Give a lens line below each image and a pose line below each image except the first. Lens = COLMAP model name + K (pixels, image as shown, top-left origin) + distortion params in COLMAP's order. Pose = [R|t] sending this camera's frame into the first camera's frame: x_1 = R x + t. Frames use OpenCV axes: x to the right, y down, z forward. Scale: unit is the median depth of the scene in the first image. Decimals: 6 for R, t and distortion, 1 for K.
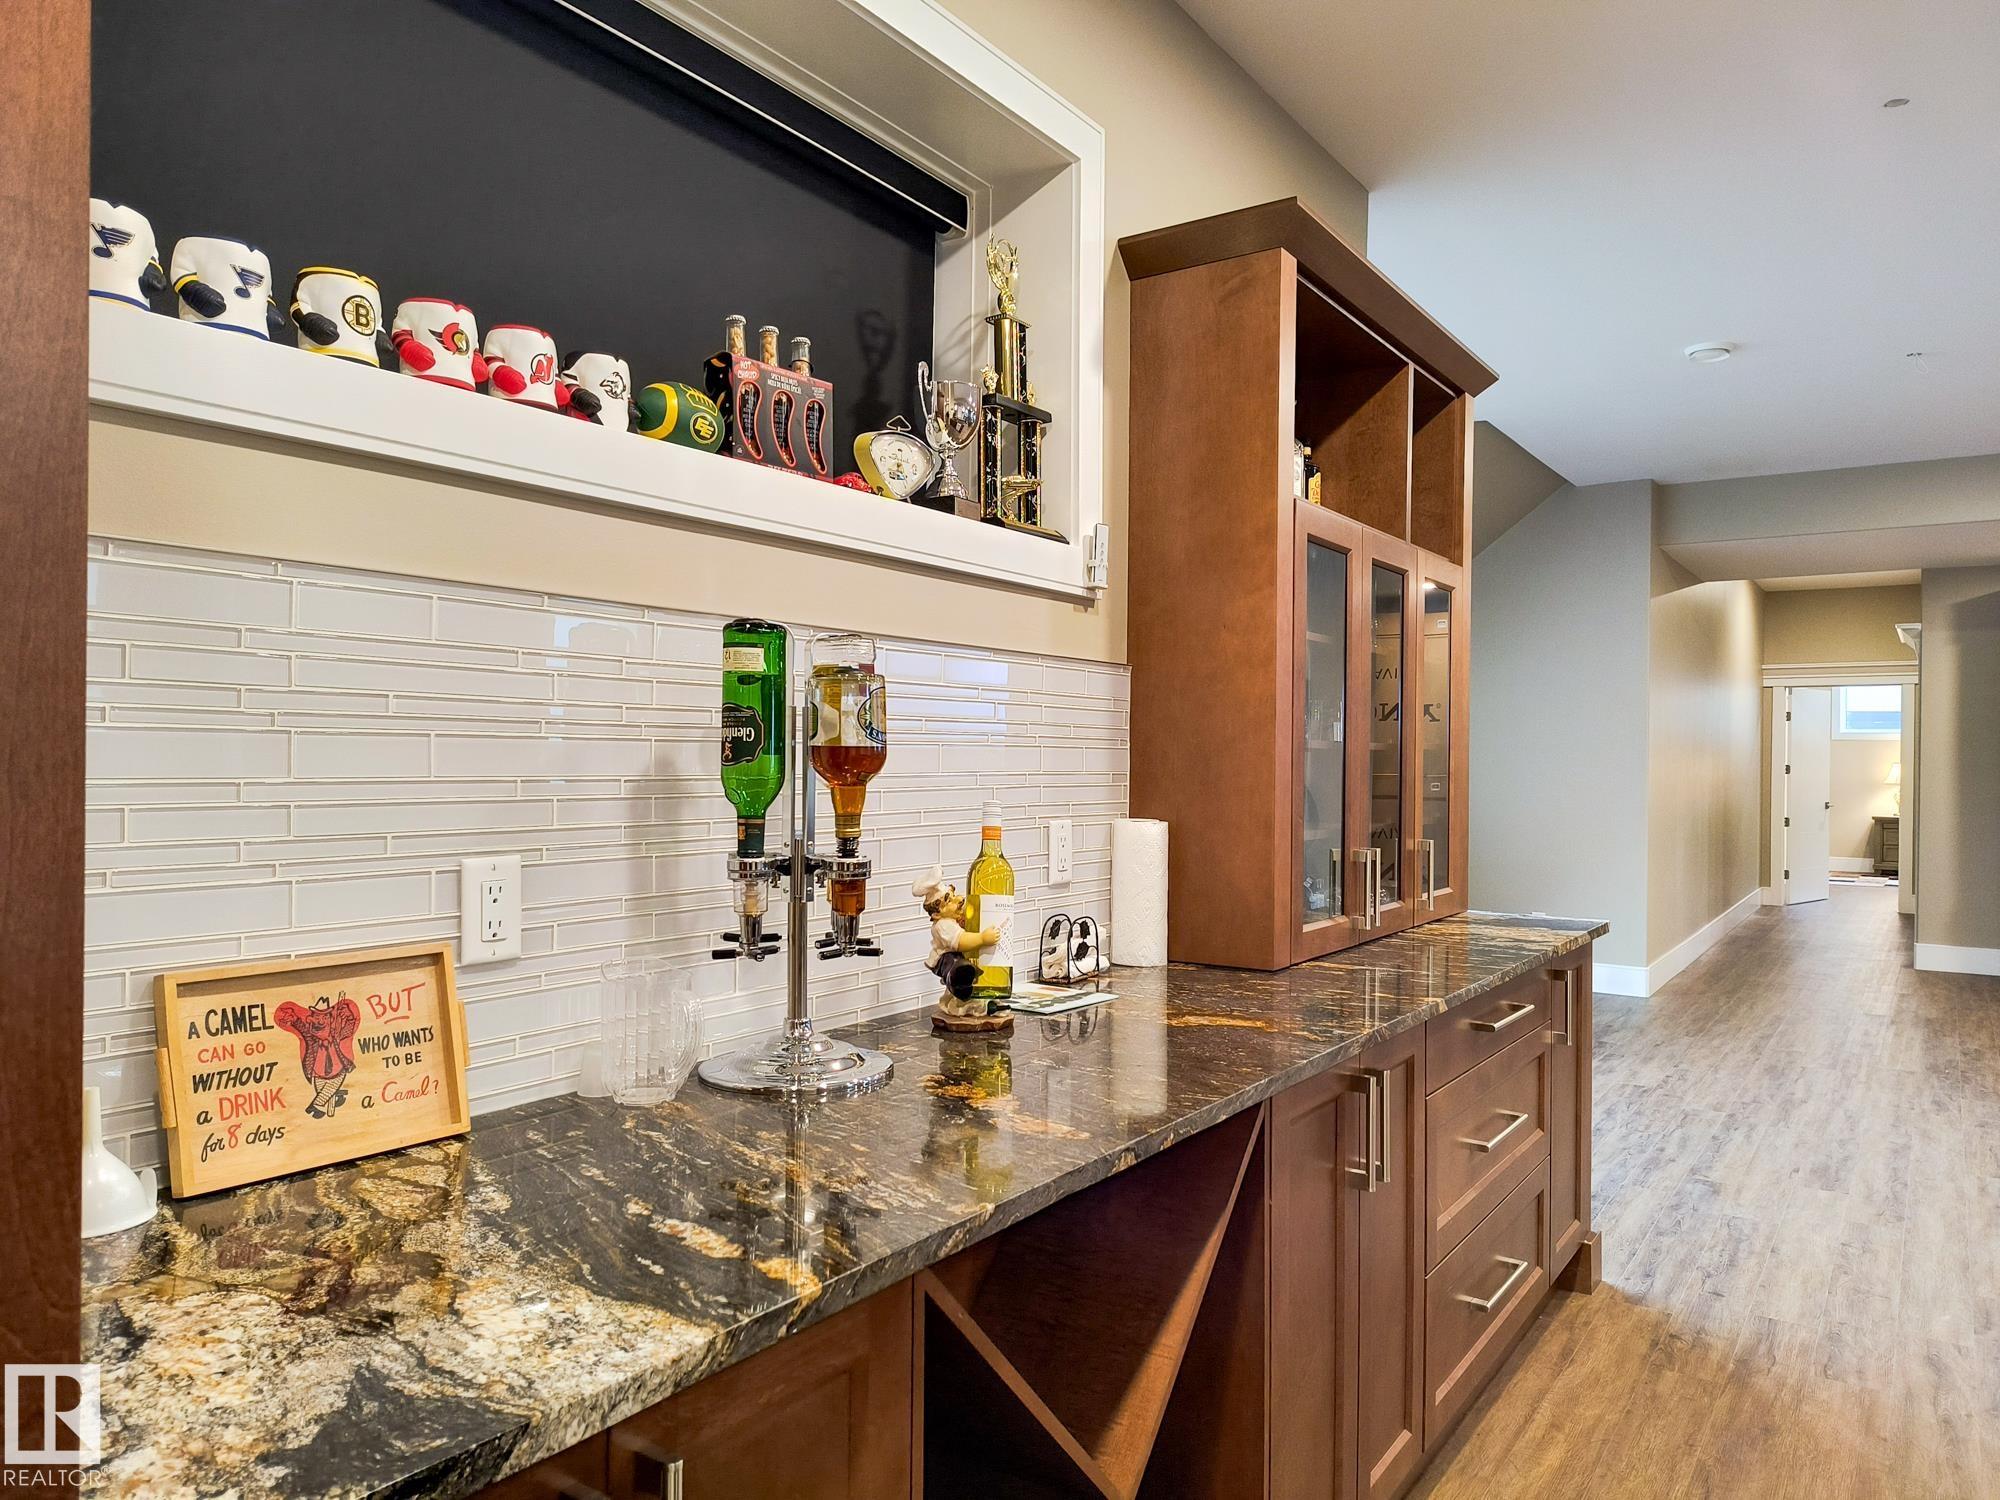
lens RADIAL K [[1349.8, 0, 1005.5], [0, 1349.8, 740.9], [0, 0, 1]] dist [0.061487, -0.064742]
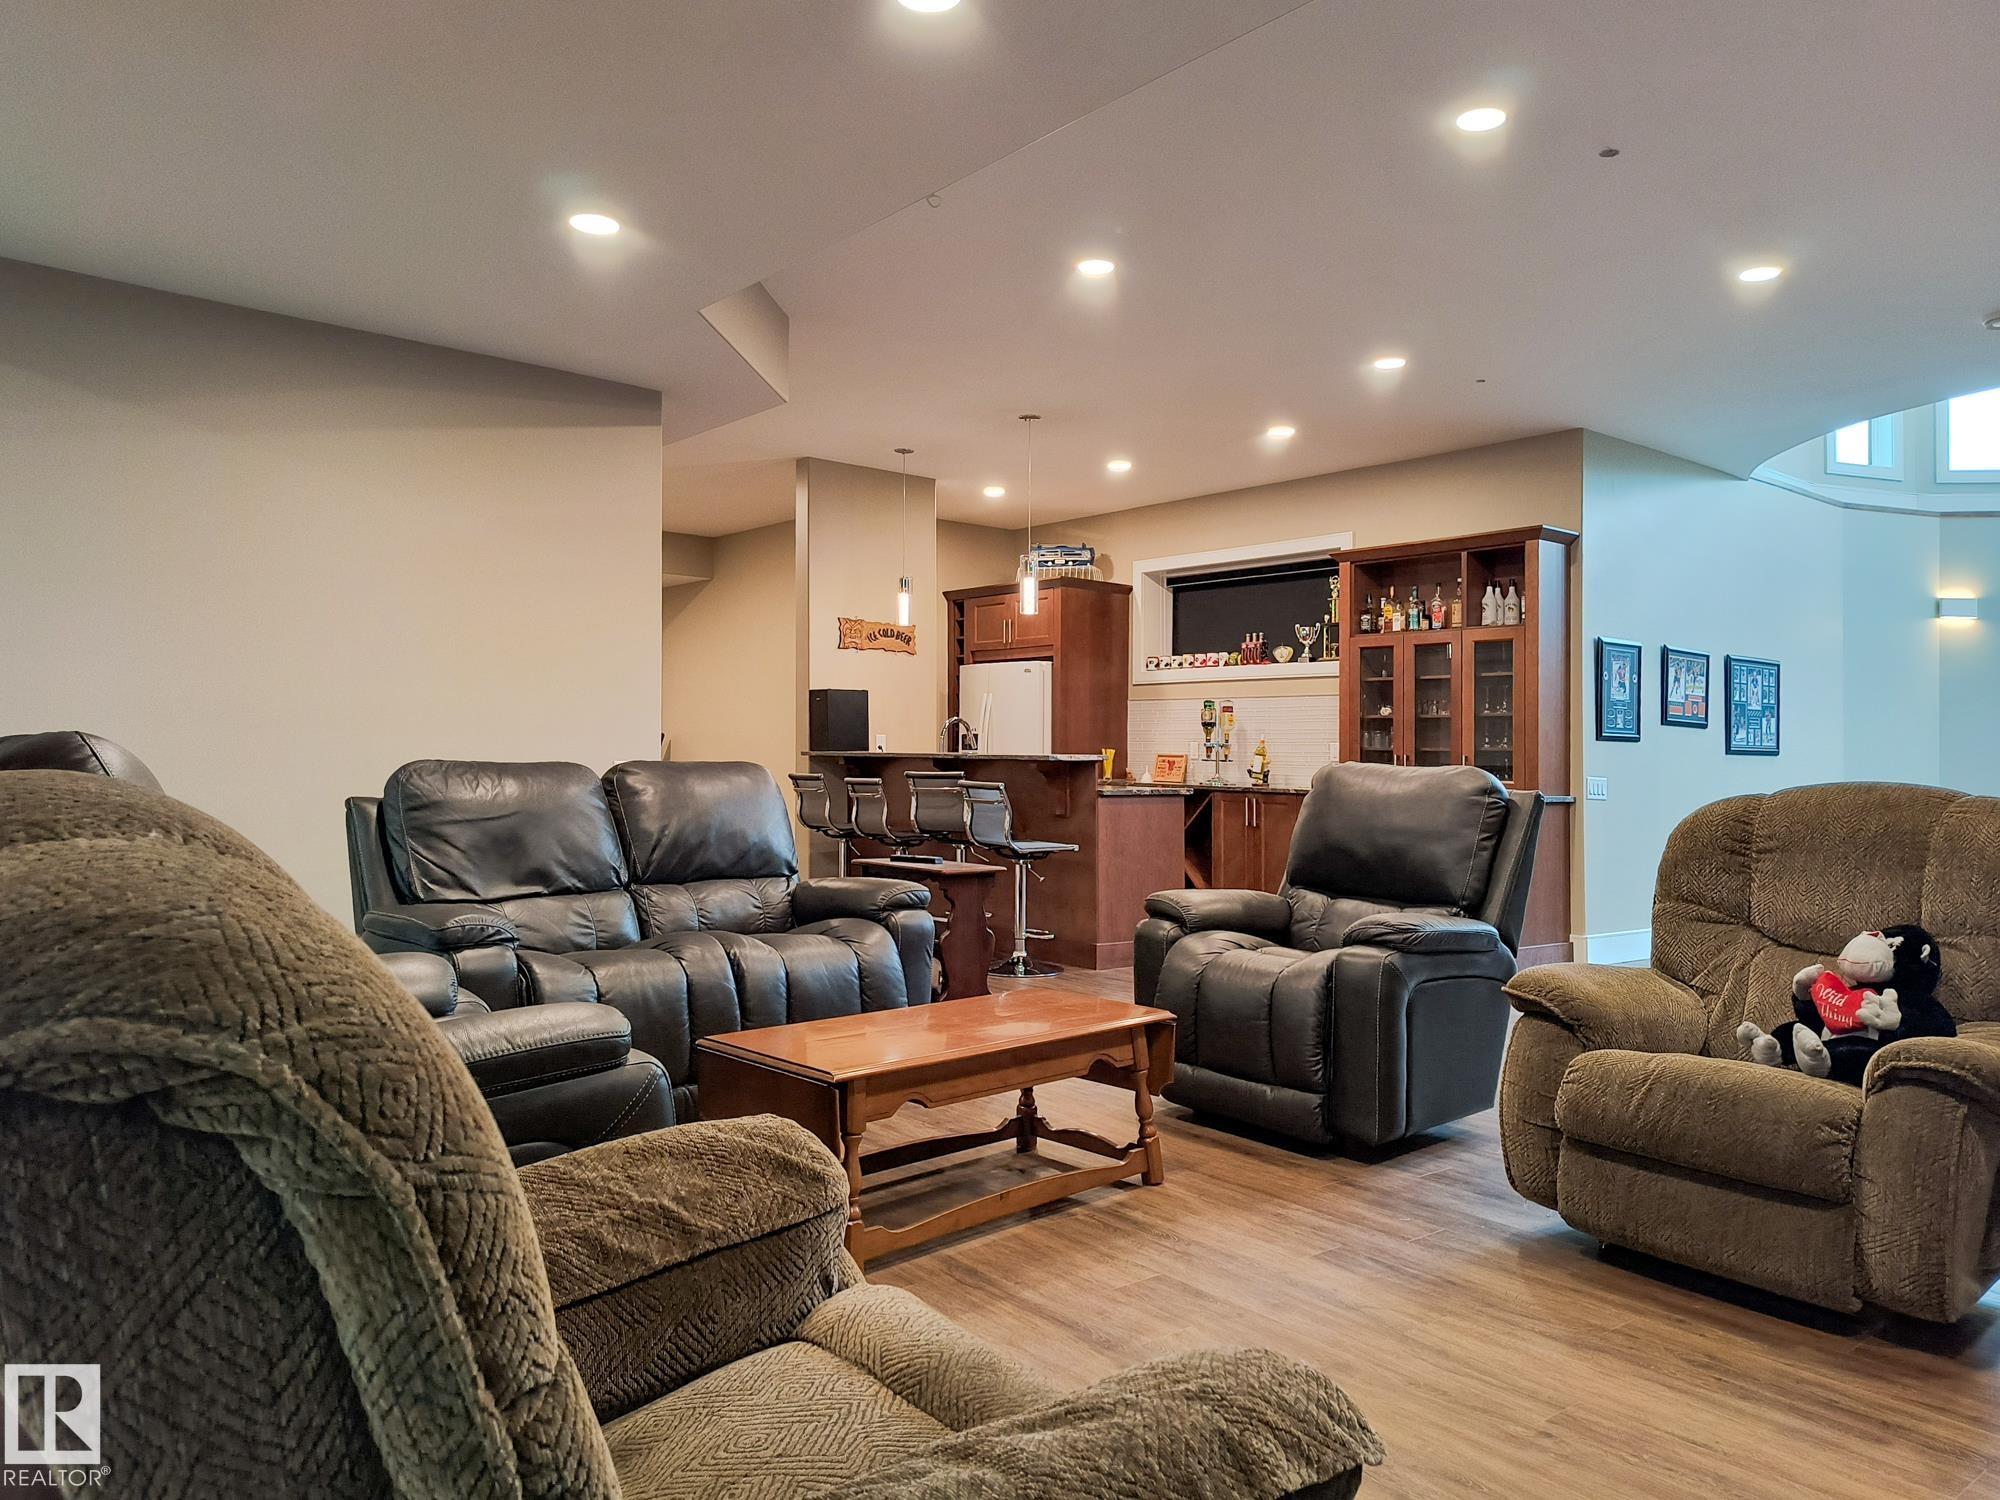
lens RADIAL K [[1349.8, 0, 1005.5], [0, 1349.8, 740.9], [0, 0, 1]] dist [0.061487, -0.064742]
pose [[-0.257138, -0.033122, -0.965807, 5.090125], [-0.016260, 0.999419, -0.029945, 0.246386], [0.966238, 0.008004, -0.257527, 1.529949]]
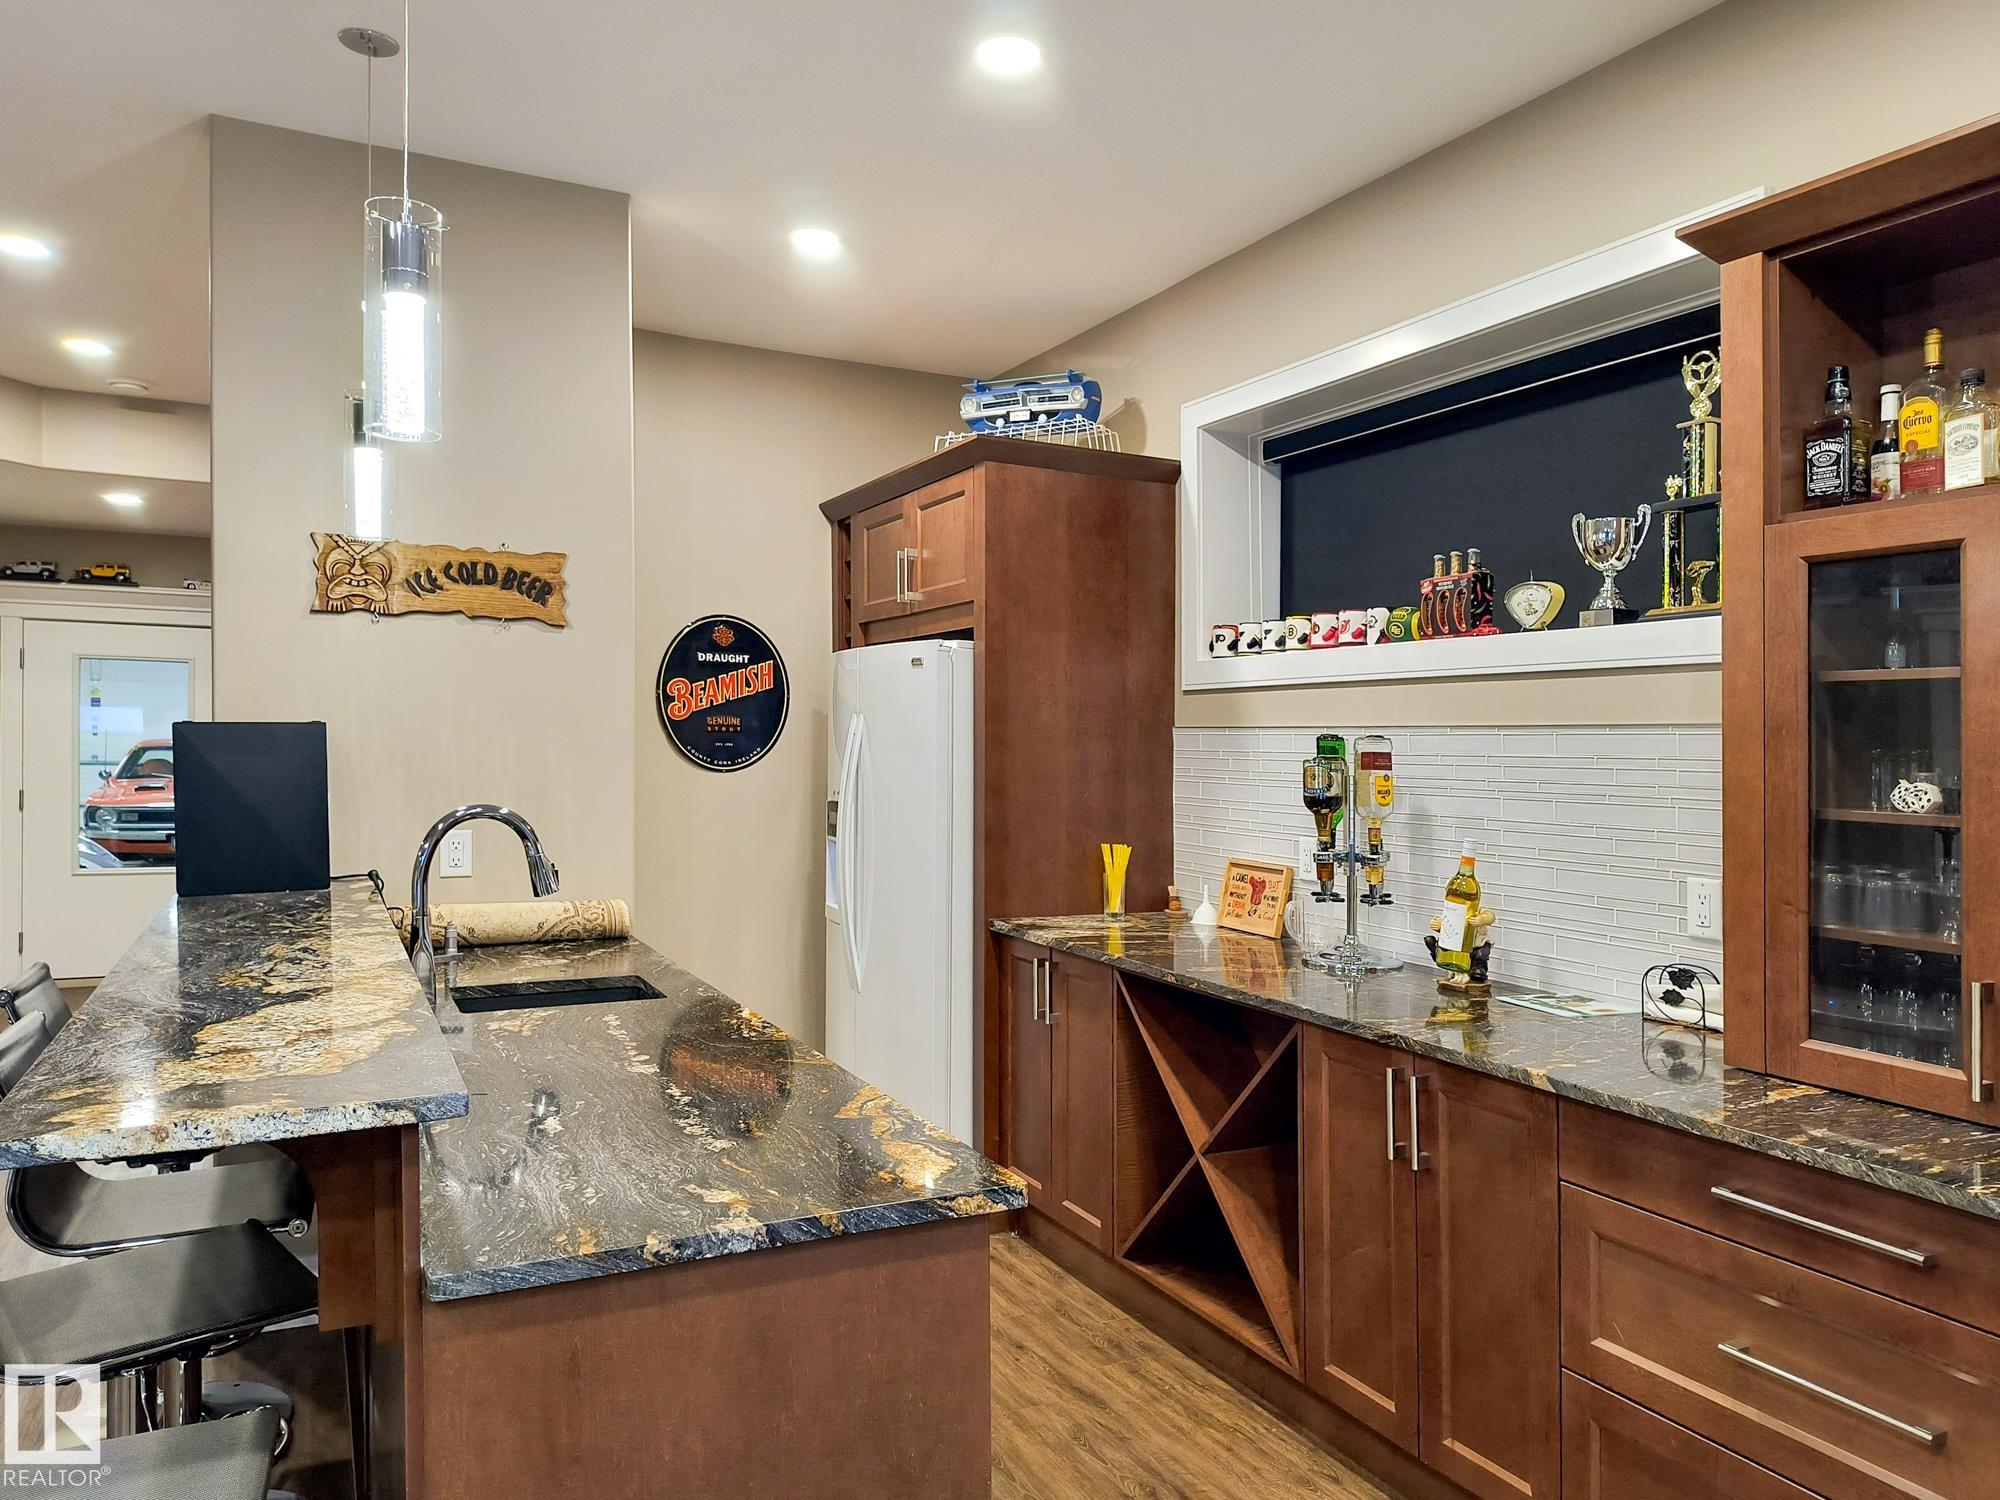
lens RADIAL K [[1349.8, 0, 1005.5], [0, 1349.8, 740.9], [0, 0, 1]] dist [0.061487, -0.064742]
pose [[-0.467787, -0.027689, -0.883408, 1.772114], [-0.019537, 0.999589, -0.020985, -0.022928], [0.883626, 0.007442, -0.468135, 1.444760]]
